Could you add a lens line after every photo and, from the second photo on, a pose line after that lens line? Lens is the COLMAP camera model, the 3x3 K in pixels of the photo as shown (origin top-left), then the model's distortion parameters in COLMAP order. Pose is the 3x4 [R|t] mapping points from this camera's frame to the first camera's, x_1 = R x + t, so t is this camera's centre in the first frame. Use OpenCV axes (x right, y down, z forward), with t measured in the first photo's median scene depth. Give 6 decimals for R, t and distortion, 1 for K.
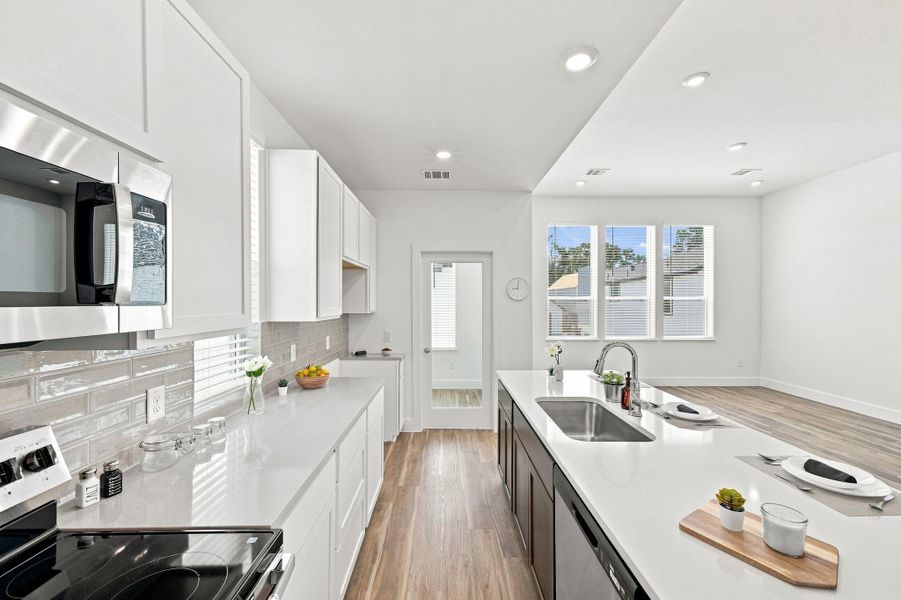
lens RADIAL K [[363.4, 0, 445.9], [0, 363.4, 301.4], [0, 0, 1]] dist [0.012270, -0.002459]
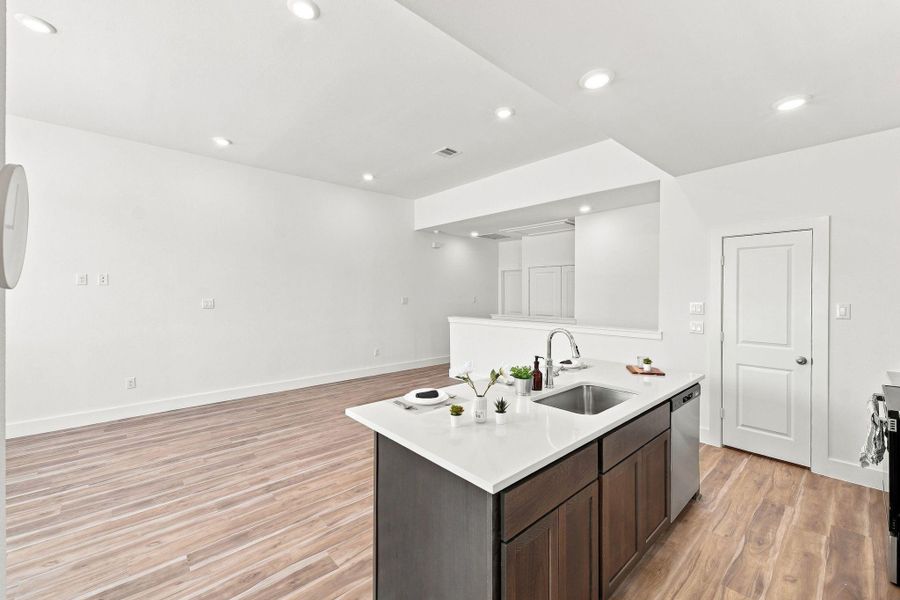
lens RADIAL K [[363.0, 0, 450.6], [0, 363.0, 294.6], [0, 0, 1]] dist [0.012270, -0.002459]
pose [[-0.670484, -0.002178, 0.741921, -0.102773], [0.000015, 0.999996, 0.002949, -0.000320], [-0.741924, 0.001989, -0.670481, 1.284284]]
